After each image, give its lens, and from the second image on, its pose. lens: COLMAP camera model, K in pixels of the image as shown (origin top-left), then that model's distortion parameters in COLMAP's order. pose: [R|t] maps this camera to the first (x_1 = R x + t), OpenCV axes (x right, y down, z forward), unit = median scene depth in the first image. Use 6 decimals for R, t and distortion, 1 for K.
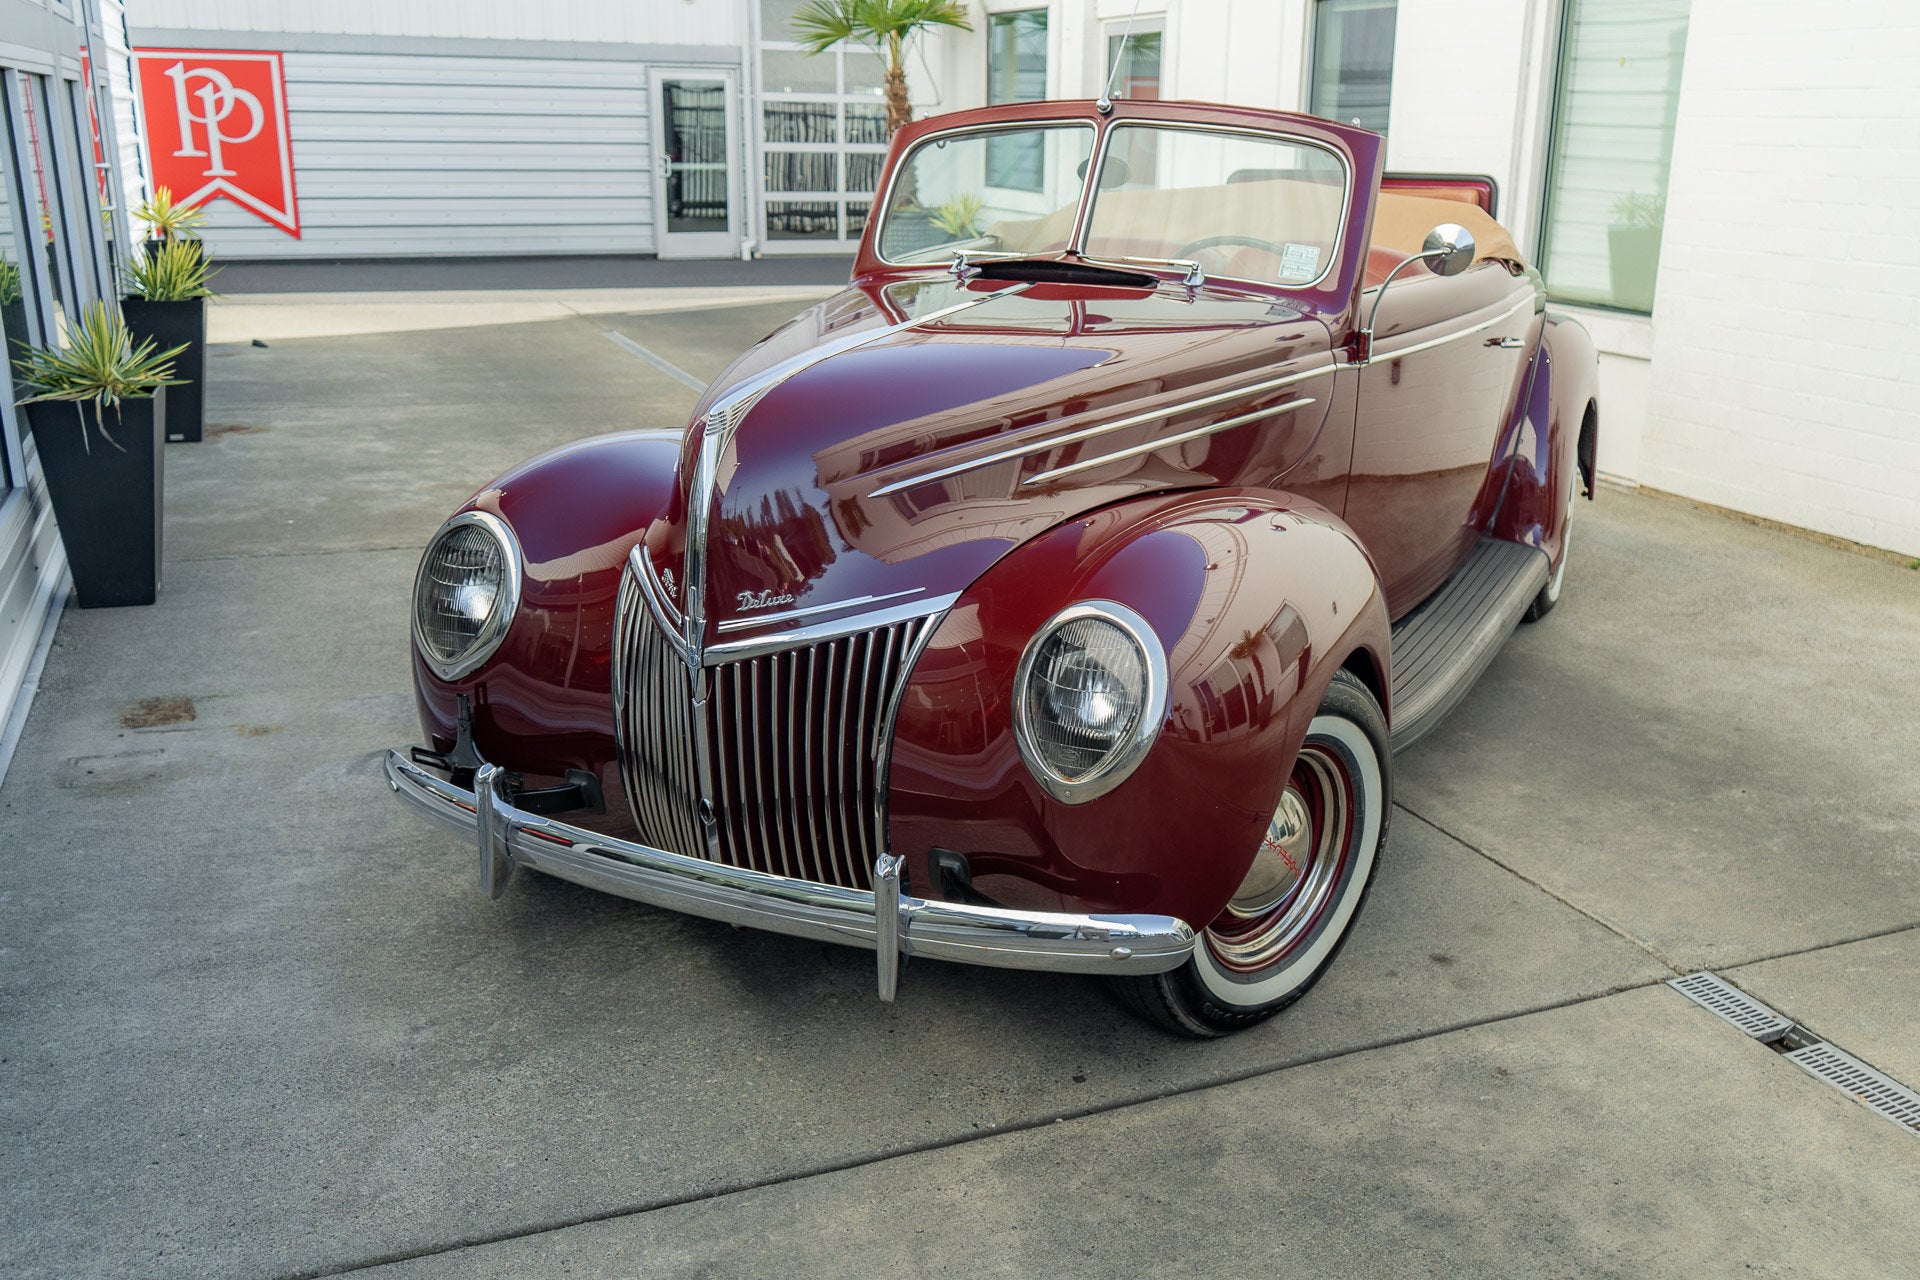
lens RADIAL K [[1668.4, 0, 967.3], [0, 1668.4, 612.2], [0, 0, 1]] dist [-0.003734, 0.006062]
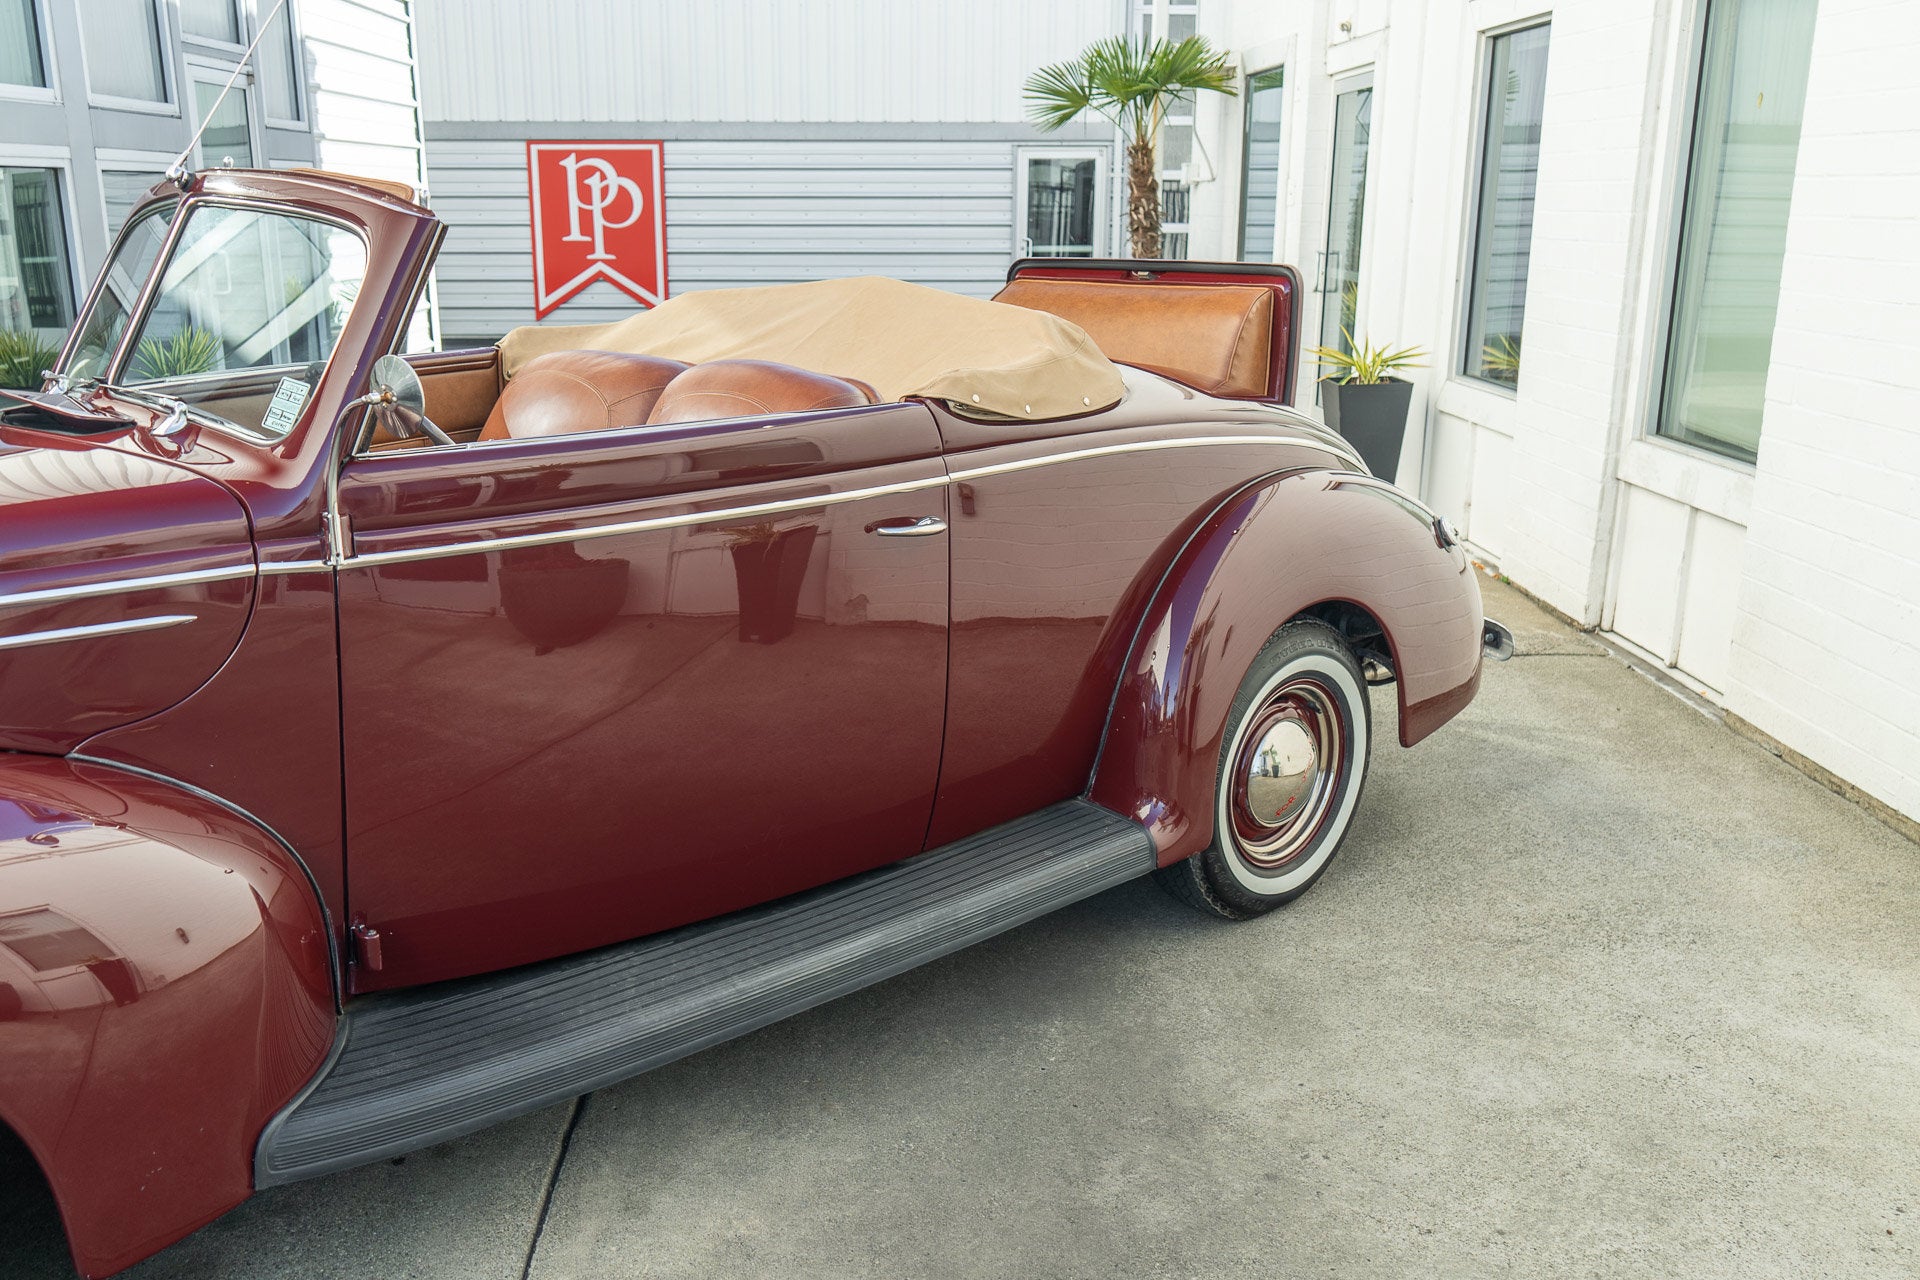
lens RADIAL K [[1662.0, 0, 898.1], [0, 1662.0, 668.8], [0, 0, 1]] dist [-0.004760, 0.008123]
pose [[0.927514, 0.088807, -0.363086, 0.587945], [-0.093240, 0.995629, 0.005336, -0.115090], [0.361973, 0.028905, 0.931740, 0.411247]]
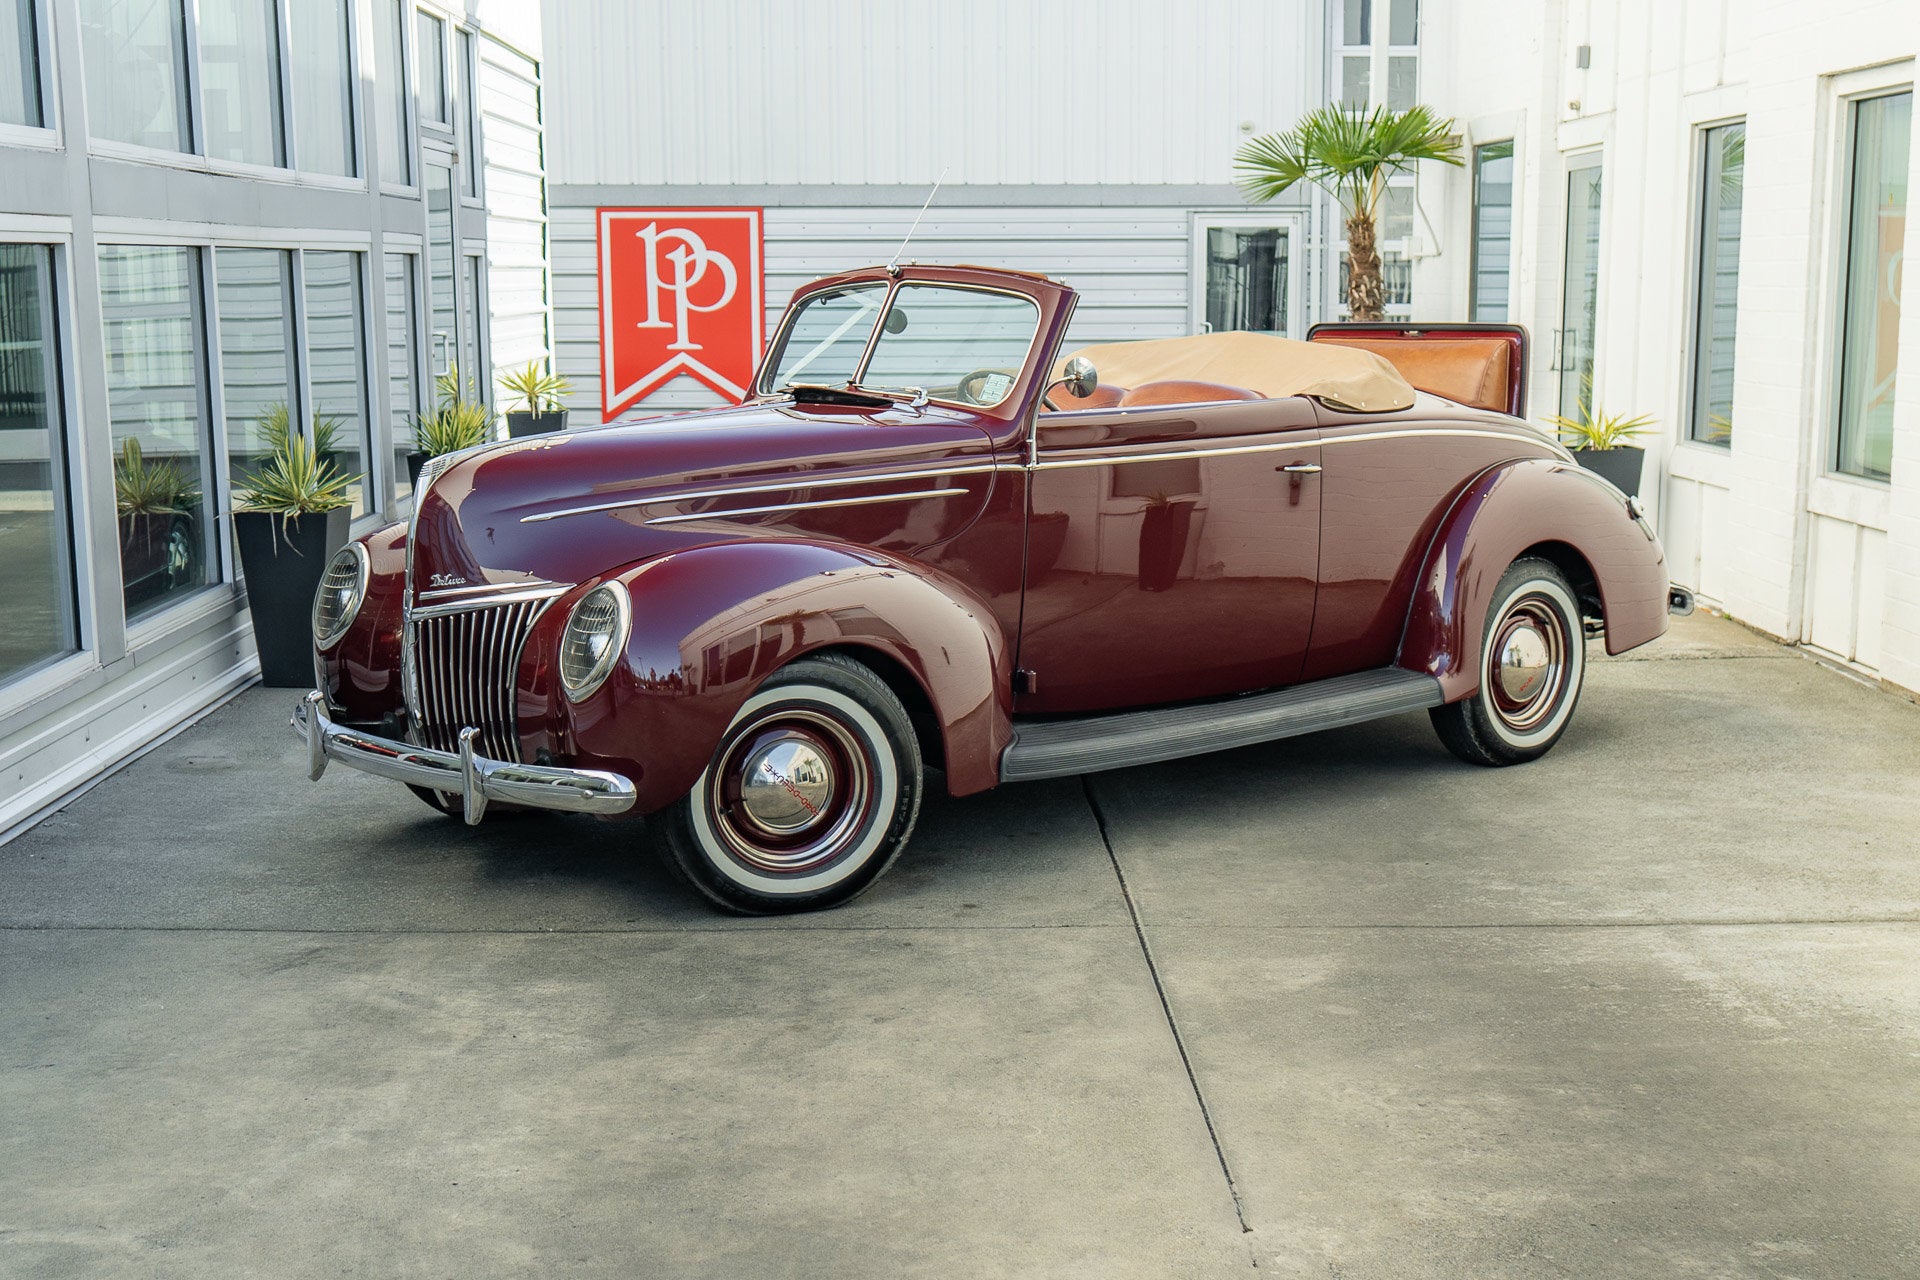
lens RADIAL K [[2555.6, 0, 983.7], [0, 2555.6, 752.8], [0, 0, 1]] dist [0.012001, 0.003619]
pose [[0.933568, 0.049760, -0.354928, 0.779388], [-0.085571, 0.992621, -0.085914, 0.202692], [0.348034, 0.110578, 0.930938, -0.683713]]
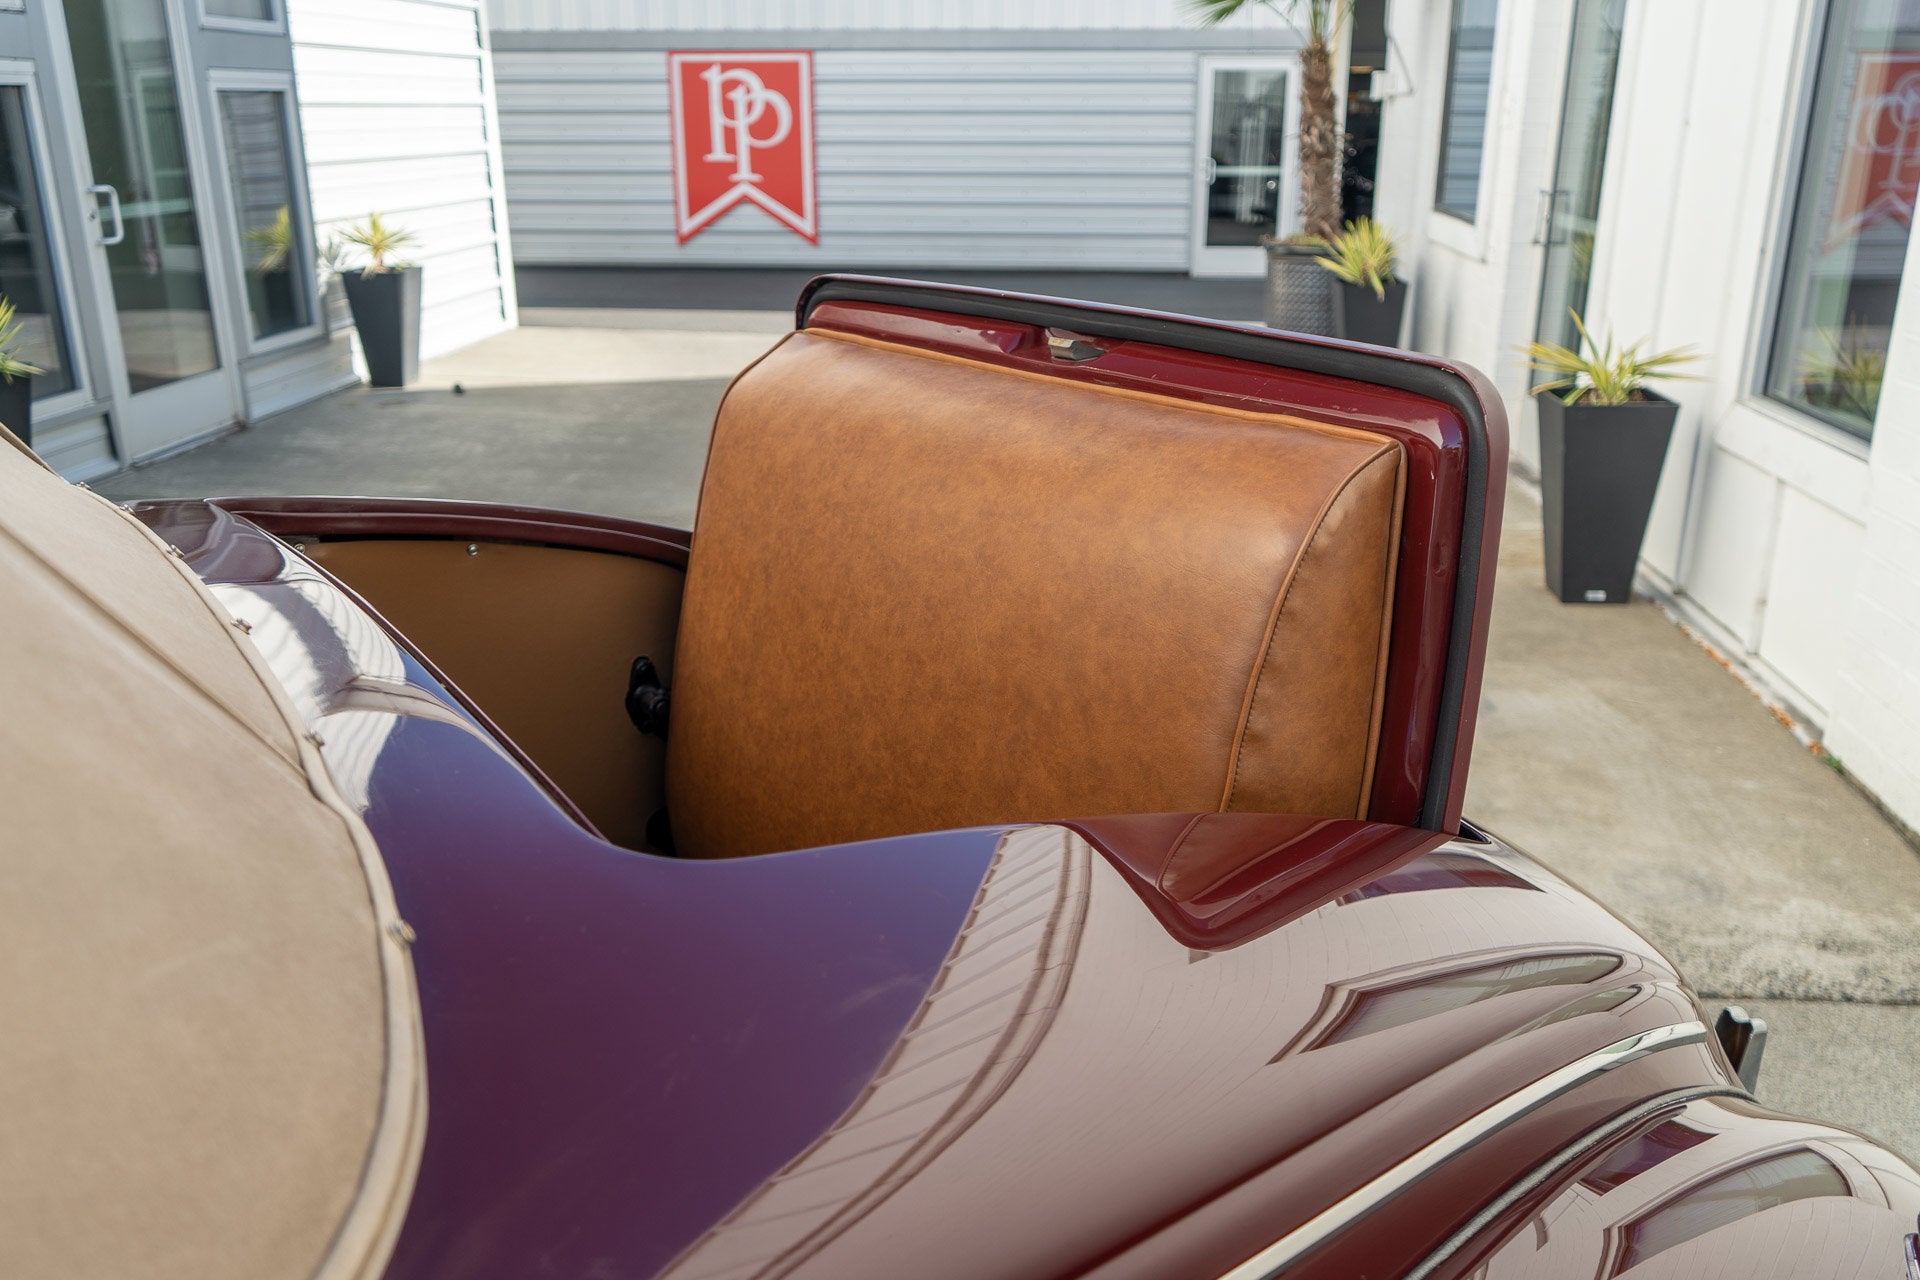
lens RADIAL K [[1527.2, 0, 960.0], [0, 1527.2, 640.0], [0, 0, 1]] dist [-0.007421, -0.003183]
pose [[0.882510, 0.141609, -0.448468, 0.477055], [-0.121675, 0.989873, 0.073126, -0.325719], [0.454282, -0.009967, 0.890802, 1.106338]]
